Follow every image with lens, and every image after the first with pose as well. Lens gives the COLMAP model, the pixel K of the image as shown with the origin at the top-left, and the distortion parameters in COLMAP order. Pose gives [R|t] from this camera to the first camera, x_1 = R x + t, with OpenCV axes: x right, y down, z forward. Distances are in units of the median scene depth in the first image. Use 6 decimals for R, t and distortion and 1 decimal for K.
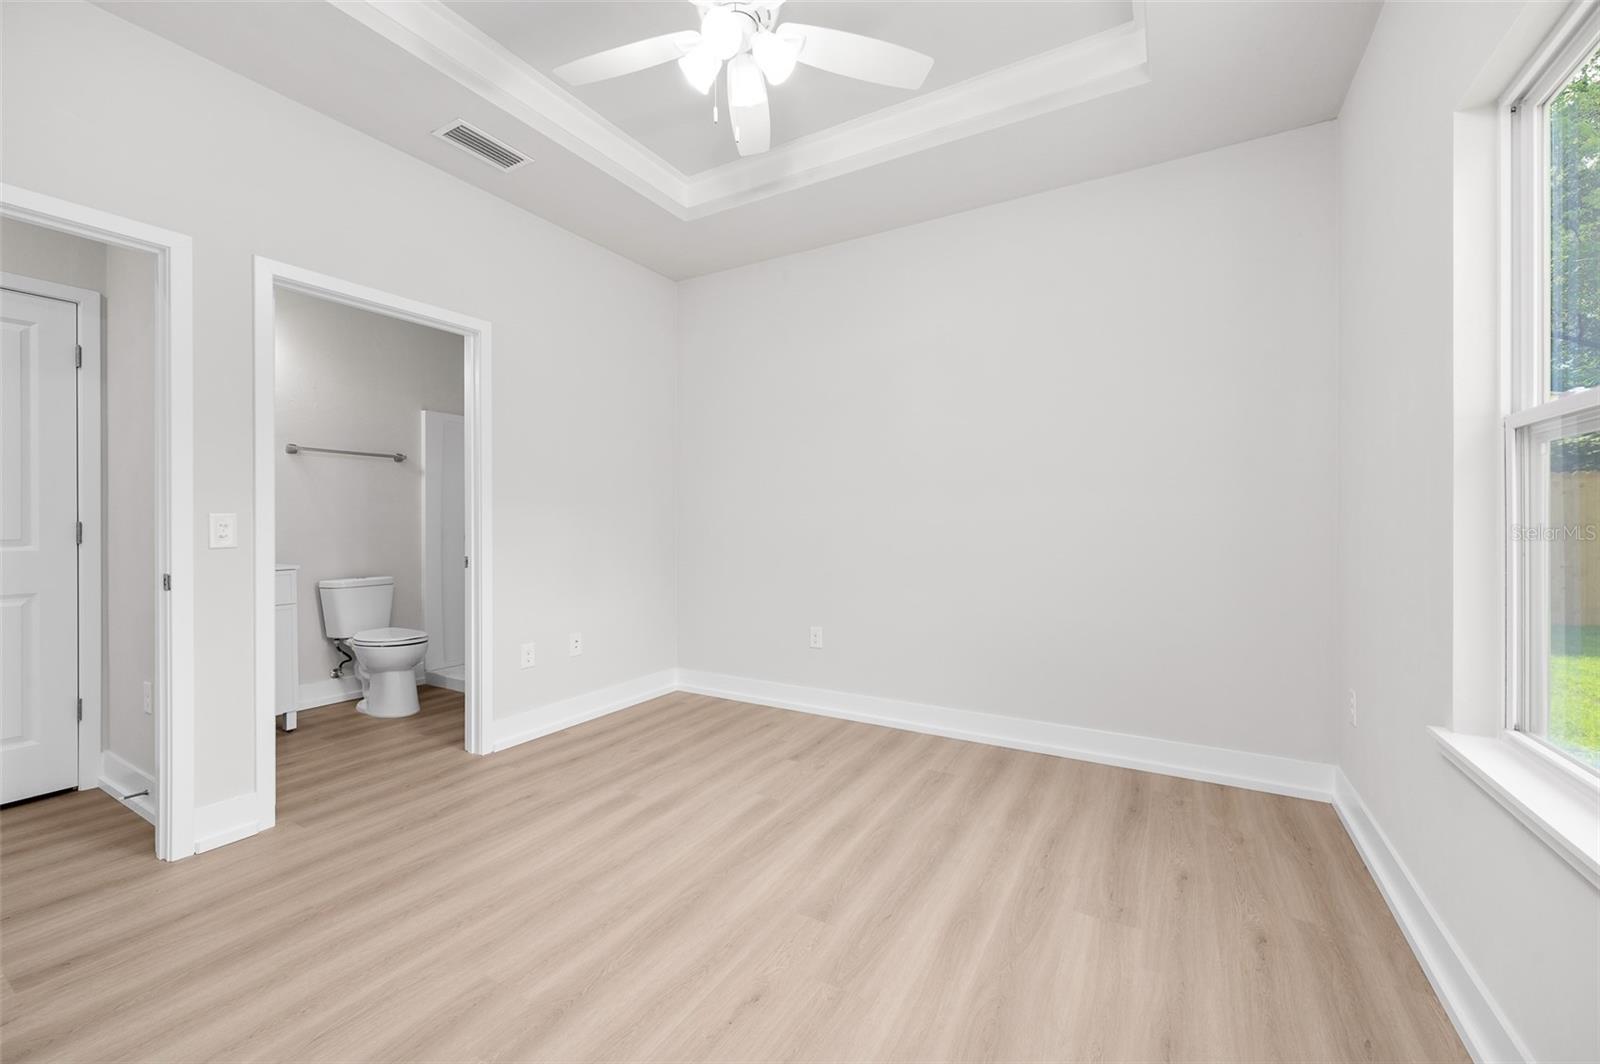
lens RADIAL K [[635.4, 0, 793.0], [0, 635.4, 523.0], [0, 0, 1]] dist [-0.005108, -0.000001]
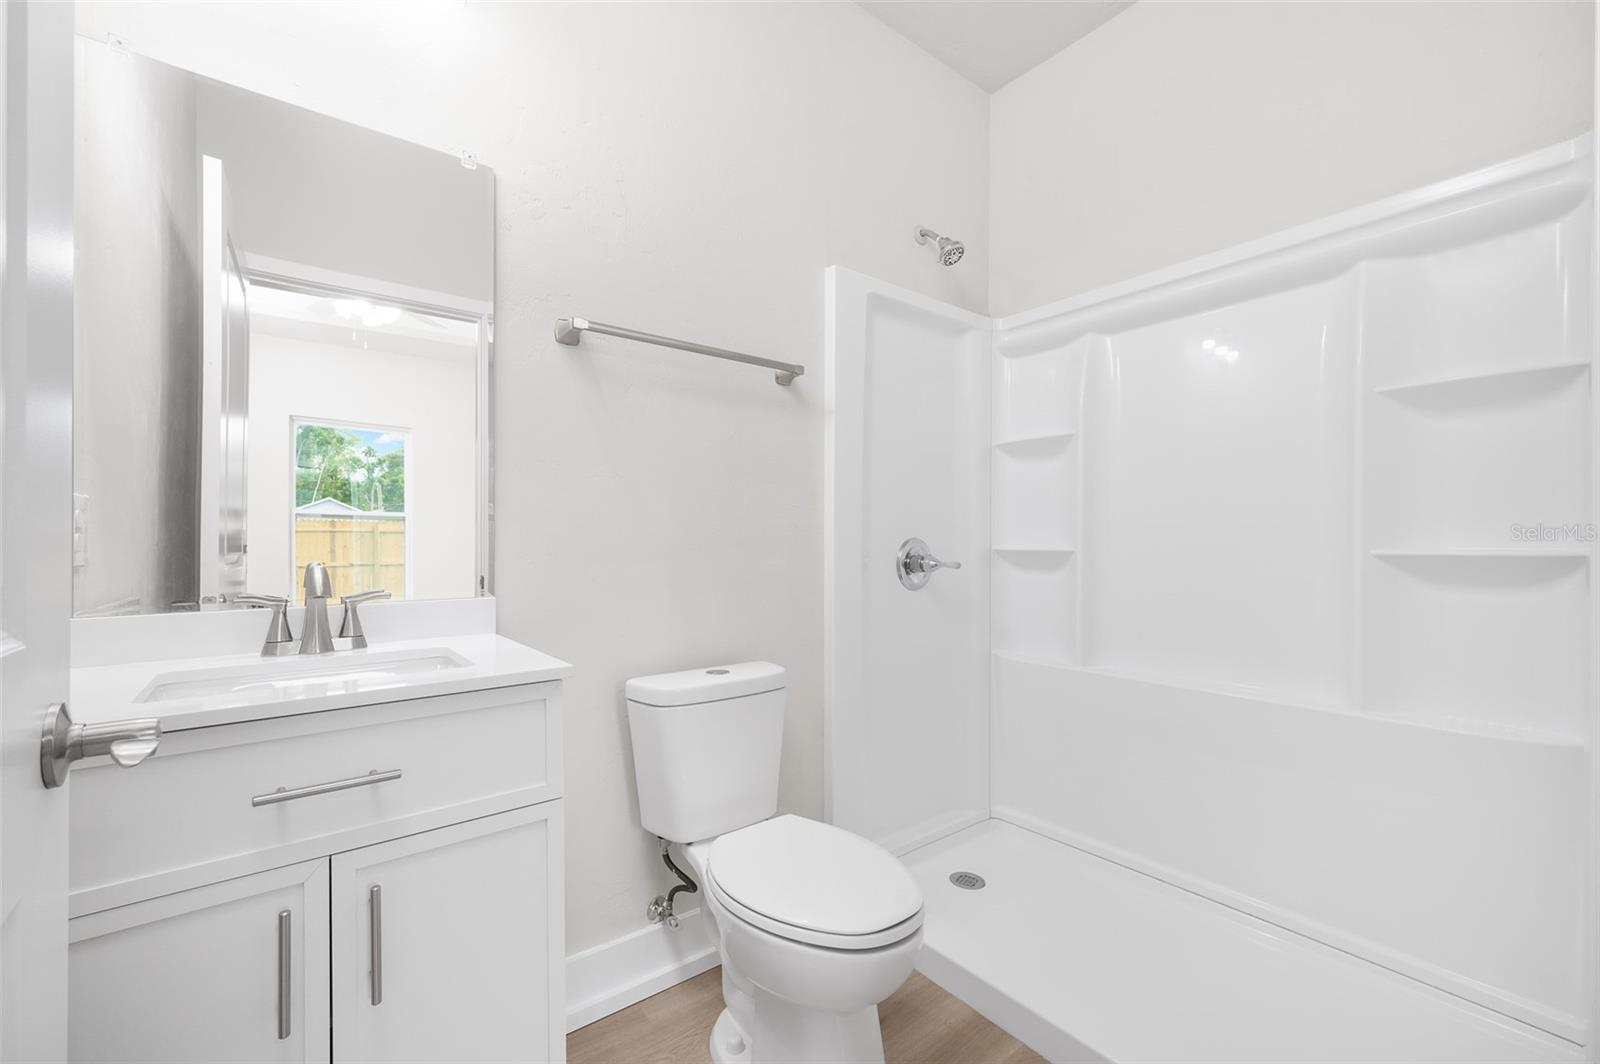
lens RADIAL K [[635.4, 0, 804.6], [0, 635.4, 532.9], [0, 0, 1]] dist [-0.005108, -0.000001]
pose [[0.933784, -0.001092, -0.357836, -0.672268], [-0.002562, 0.999949, -0.009736, 0.009780], [0.357828, 0.010008, 0.933734, 0.896736]]
